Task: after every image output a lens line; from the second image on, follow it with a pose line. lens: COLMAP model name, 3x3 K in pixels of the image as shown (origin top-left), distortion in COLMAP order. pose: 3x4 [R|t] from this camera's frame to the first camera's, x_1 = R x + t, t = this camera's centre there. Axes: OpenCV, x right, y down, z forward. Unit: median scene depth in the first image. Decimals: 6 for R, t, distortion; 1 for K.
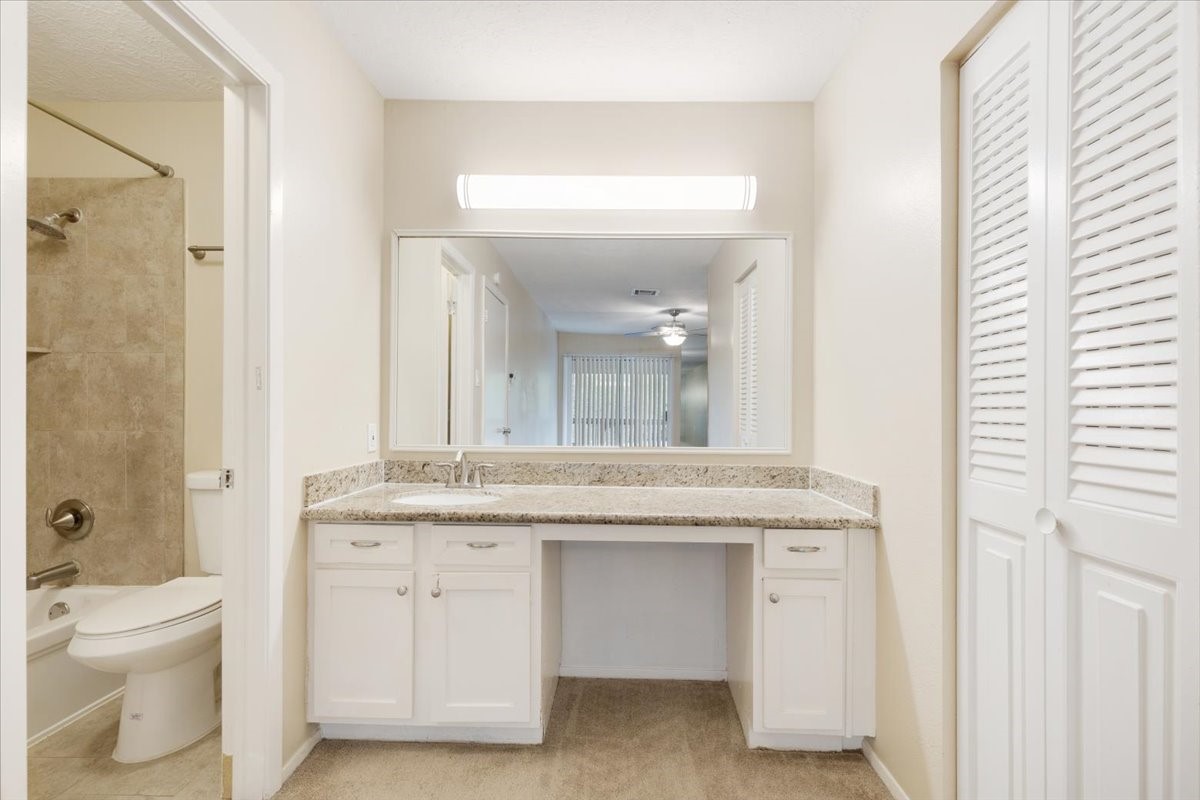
lens RADIAL K [[569.6, 0, 600.0], [0, 569.6, 400.0], [0, 0, 1]] dist [-0.003445, -0.000411]
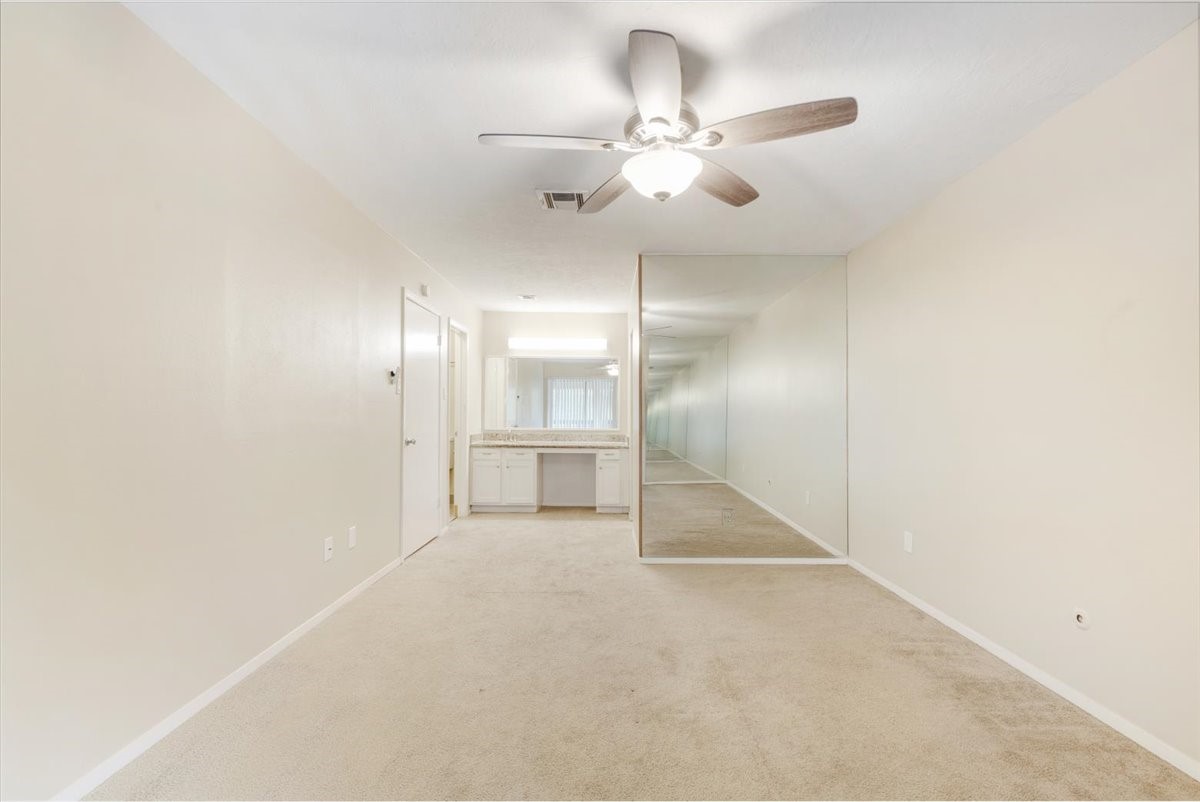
lens RADIAL K [[569.6, 0, 600.0], [0, 569.6, 401.0], [0, 0, 1]] dist [-0.003445, -0.000411]
pose [[0.999749, 0.001152, 0.022381, 0.212533], [-0.001079, 0.999994, -0.003271, -0.065748], [-0.022385, 0.003246, 0.999744, -2.579102]]
